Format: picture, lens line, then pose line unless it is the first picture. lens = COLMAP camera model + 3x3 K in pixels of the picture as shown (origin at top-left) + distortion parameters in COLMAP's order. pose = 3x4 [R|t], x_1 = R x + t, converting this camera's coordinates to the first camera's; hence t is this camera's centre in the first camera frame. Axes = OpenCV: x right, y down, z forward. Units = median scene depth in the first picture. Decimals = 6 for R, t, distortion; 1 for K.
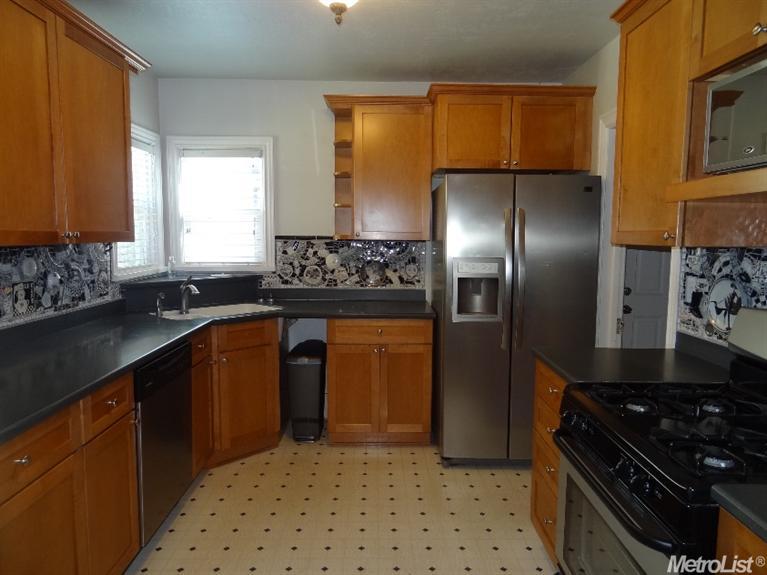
lens RADIAL K [[540.5, 0, 380.2], [0, 540.5, 288.2], [0, 0, 1]] dist [0.005527, 0.012378]
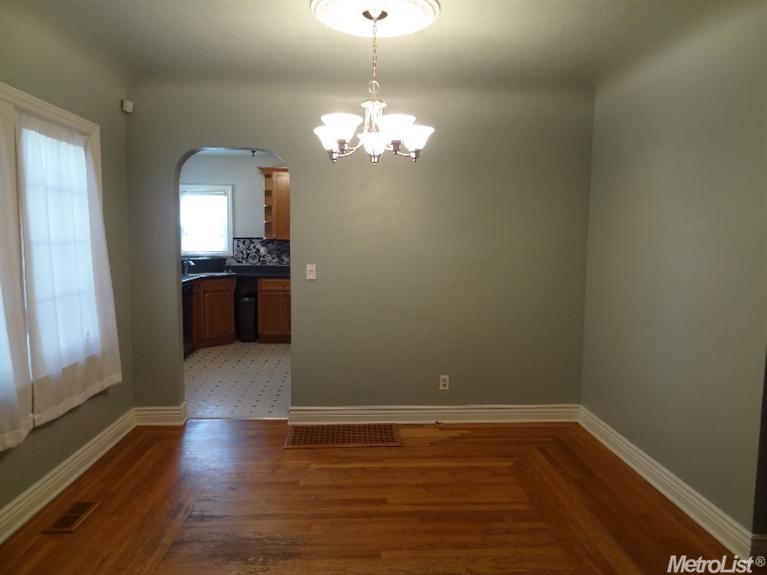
lens RADIAL K [[540.5, 0, 388.6], [0, 540.5, 288.7], [0, 0, 1]] dist [0.005527, 0.012378]
pose [[0.997944, -0.000840, 0.064090, 0.229522], [0.001441, 0.999955, -0.009325, 0.101755], [-0.064079, 0.009398, 0.997901, -0.932605]]
